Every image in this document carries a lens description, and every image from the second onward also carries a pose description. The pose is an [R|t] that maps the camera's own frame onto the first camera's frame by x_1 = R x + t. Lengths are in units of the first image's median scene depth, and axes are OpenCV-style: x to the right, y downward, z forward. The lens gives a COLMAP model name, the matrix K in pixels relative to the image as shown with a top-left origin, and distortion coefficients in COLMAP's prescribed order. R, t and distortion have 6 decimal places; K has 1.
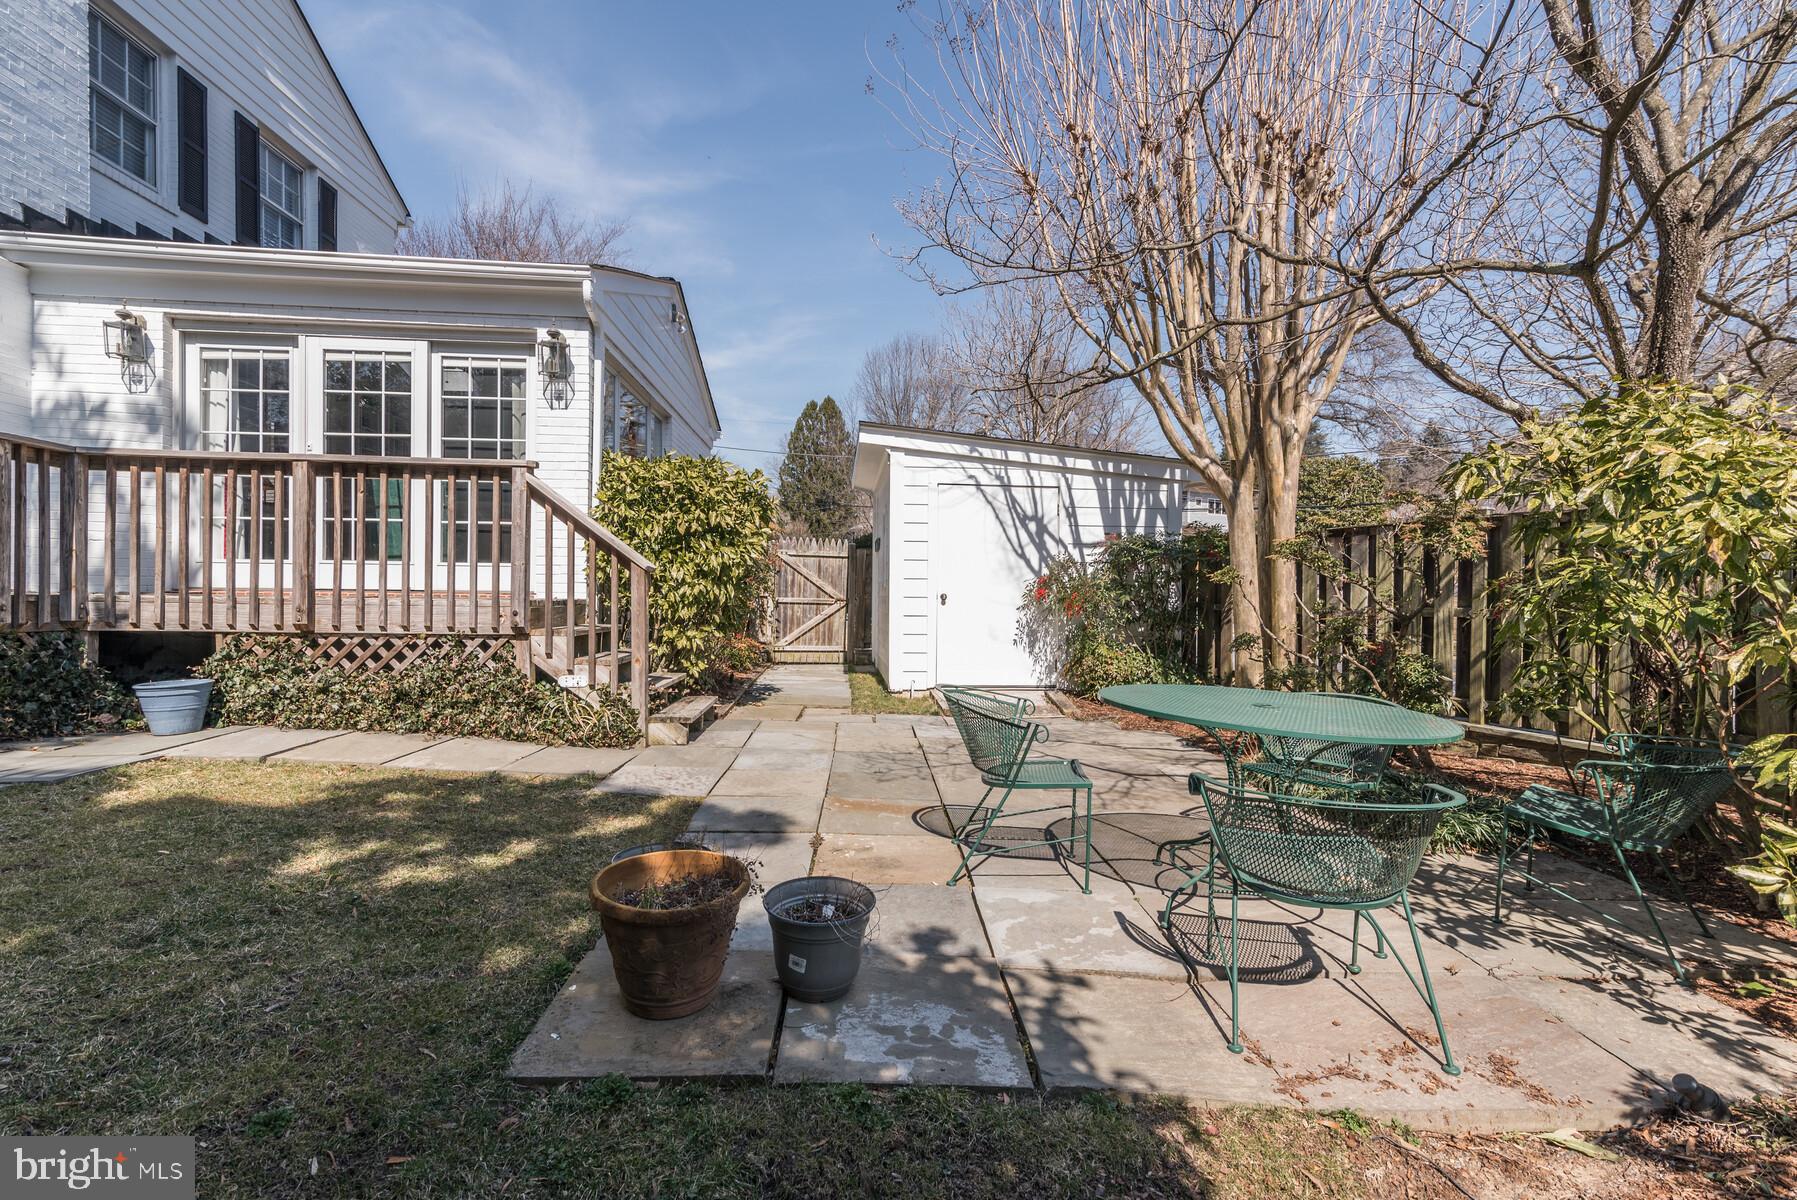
lens RADIAL K [[824.0, 0, 897.6], [0, 824.0, 608.8], [0, 0, 1]] dist [-0.010480, 0.001947]
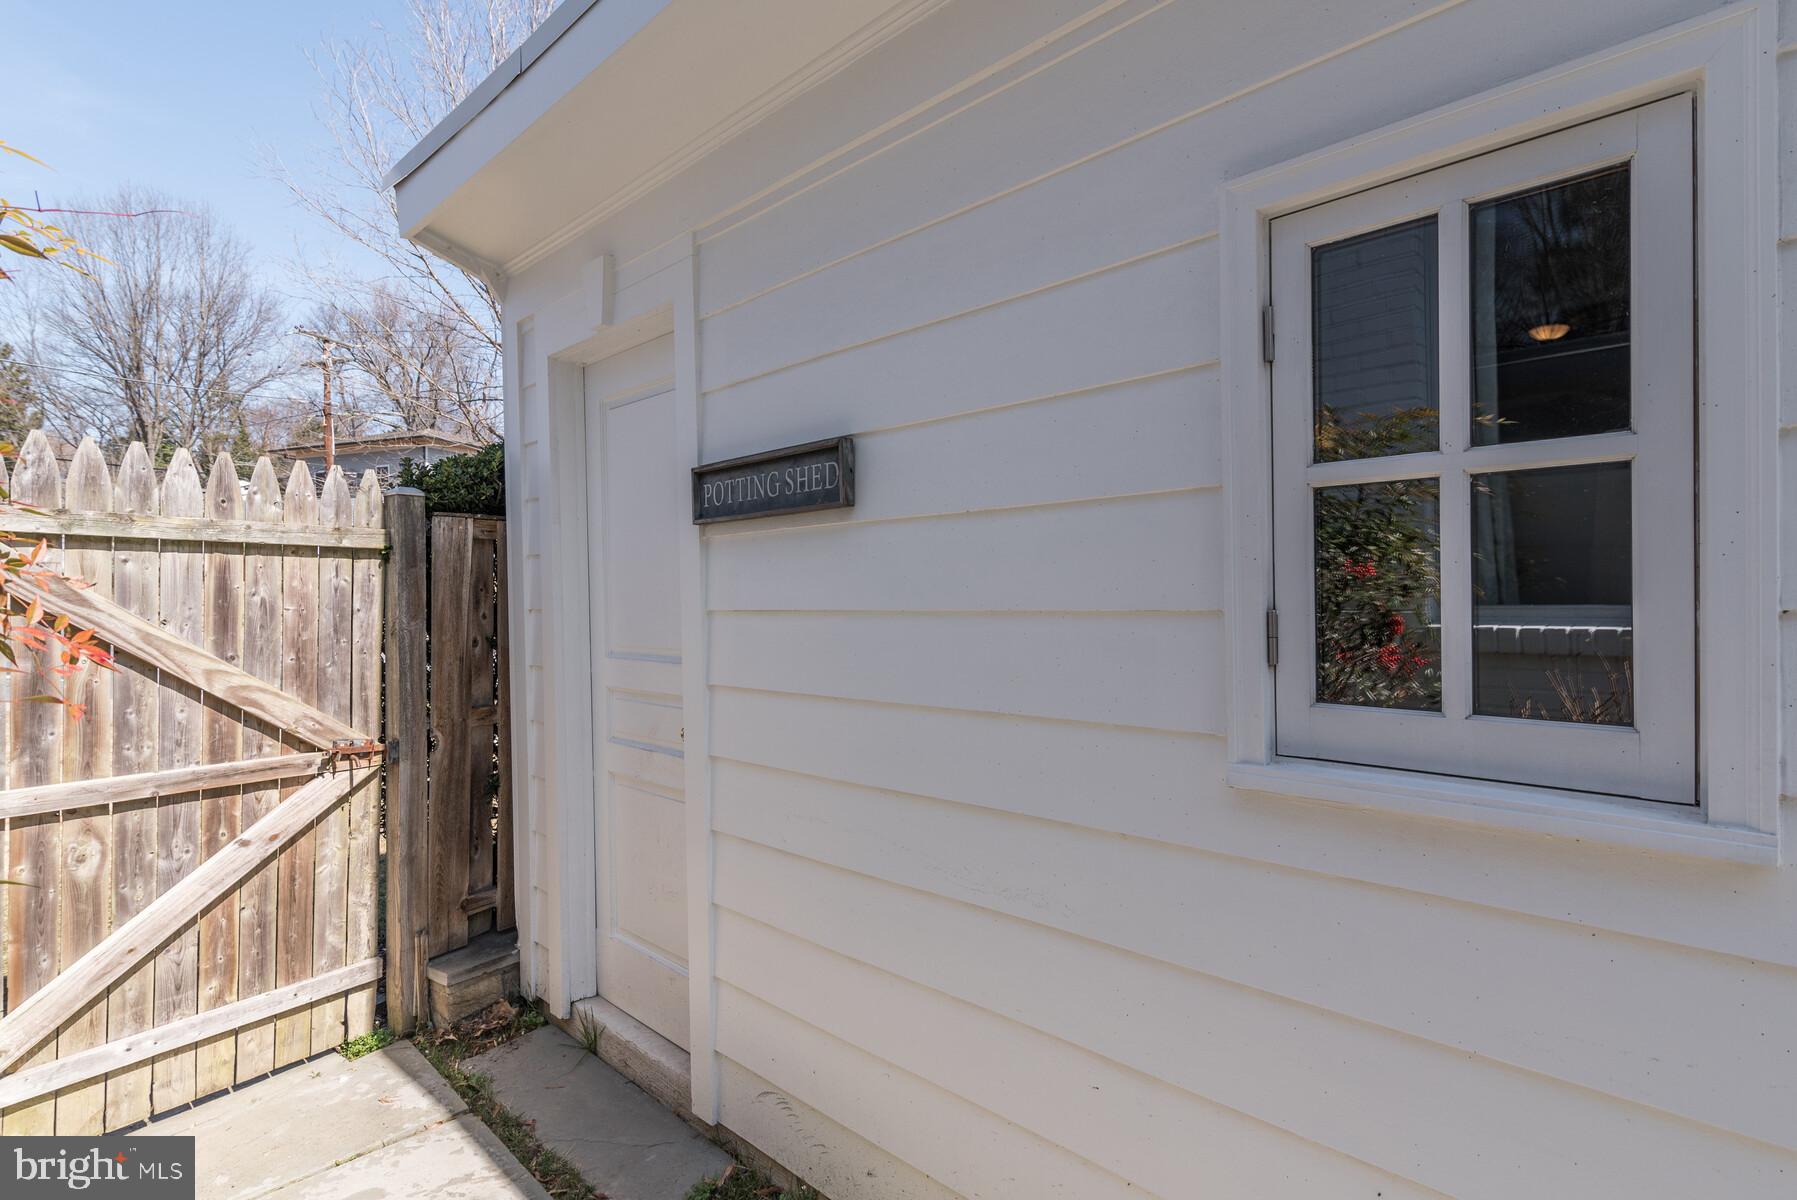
lens RADIAL K [[848.5, 0, 896.0], [0, 848.5, 602.4], [0, 0, 1]] dist [-0.003387, -0.000174]
pose [[0.731101, -0.023972, 0.681848, -0.200844], [0.019313, 0.999709, 0.014440, -0.087267], [-0.681996, 0.002612, 0.731352, 1.304147]]
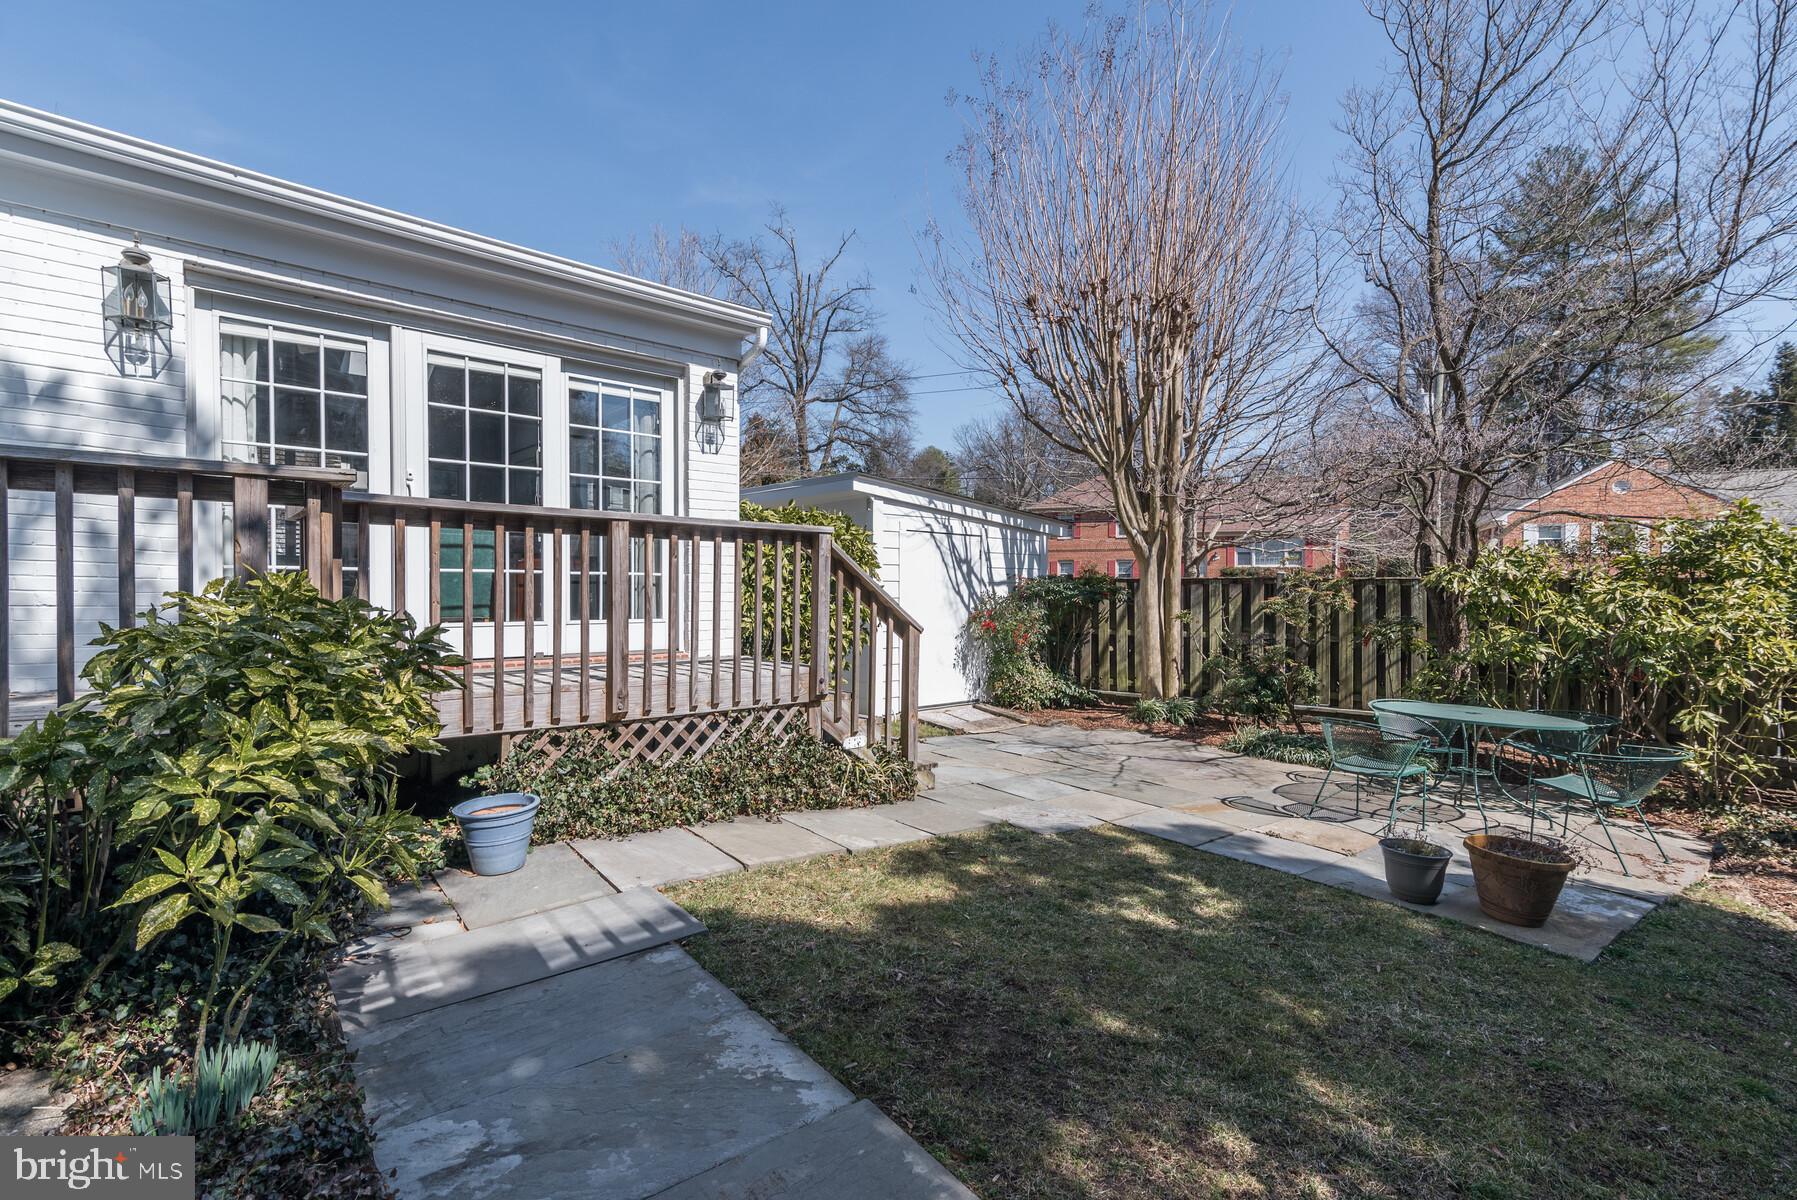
lens RADIAL K [[824.0, 0, 884.8], [0, 824.0, 603.9], [0, 0, 1]] dist [-0.010480, 0.001947]
pose [[0.812444, -0.017186, 0.582786, -0.761865], [0.013971, 0.999852, 0.010009, -0.074810], [-0.582872, 0.000010, 0.812564, 0.116346]]
